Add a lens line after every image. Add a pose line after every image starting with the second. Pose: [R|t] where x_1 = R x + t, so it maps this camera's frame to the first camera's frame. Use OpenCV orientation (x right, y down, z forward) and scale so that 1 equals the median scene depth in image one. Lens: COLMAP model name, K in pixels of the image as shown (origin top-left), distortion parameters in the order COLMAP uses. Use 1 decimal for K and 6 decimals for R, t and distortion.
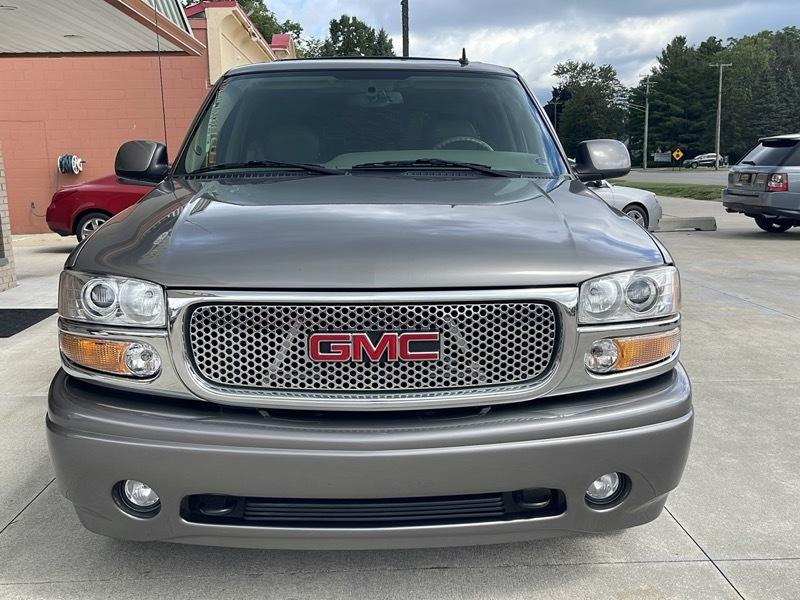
lens RADIAL K [[793.7, 0, 401.9], [0, 793.7, 303.3], [0, 0, 1]] dist [0.047298, -0.037147]
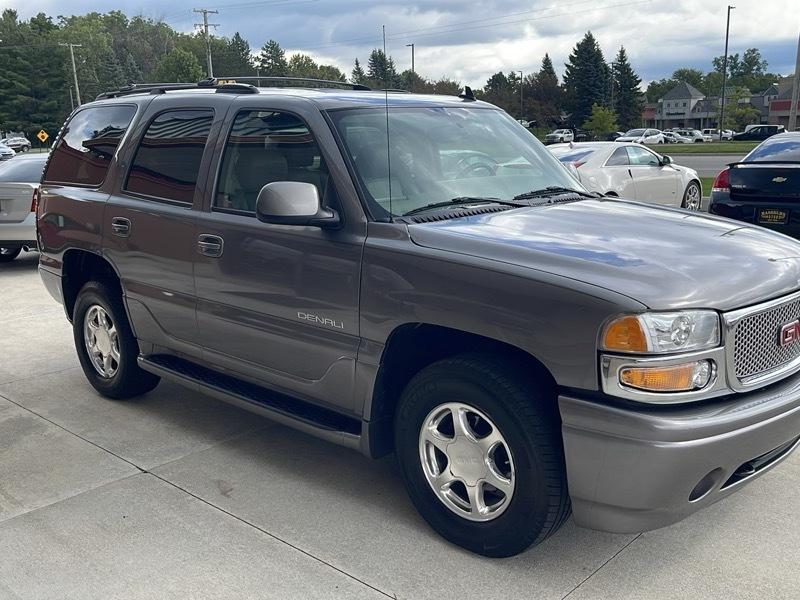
lens RADIAL K [[793.7, 0, 401.9], [0, 793.7, 303.3], [0, 0, 1]] dist [0.047298, -0.037147]
pose [[0.711902, -0.156571, 0.684603, -0.247847], [0.139153, 0.986951, 0.081018, -0.033480], [-0.688354, 0.037587, 0.724400, 0.068972]]
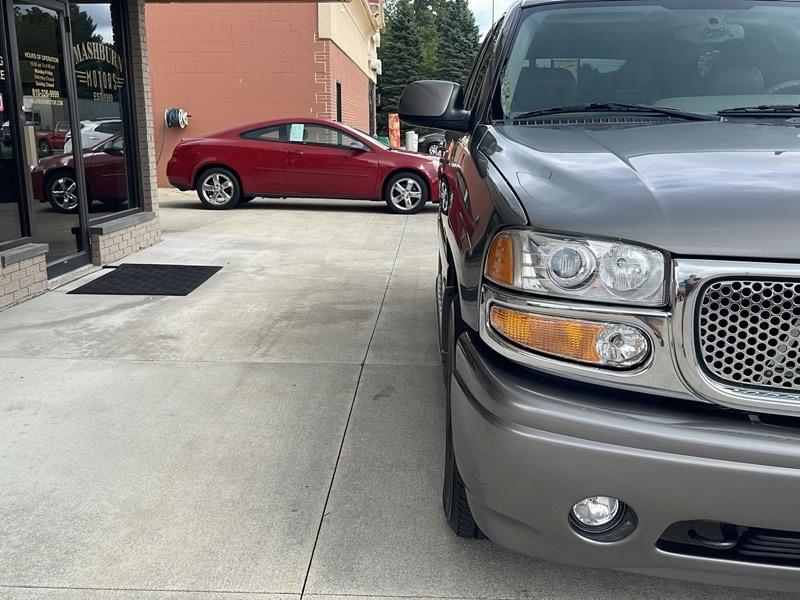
lens RADIAL K [[793.7, 0, 401.9], [0, 793.7, 303.3], [0, 0, 1]] dist [0.047298, -0.037147]
pose [[0.997117, 0.035015, -0.067311, -0.081434], [-0.031922, 0.998408, 0.046494, -0.000163], [0.068832, -0.044211, 0.996648, 0.033971]]
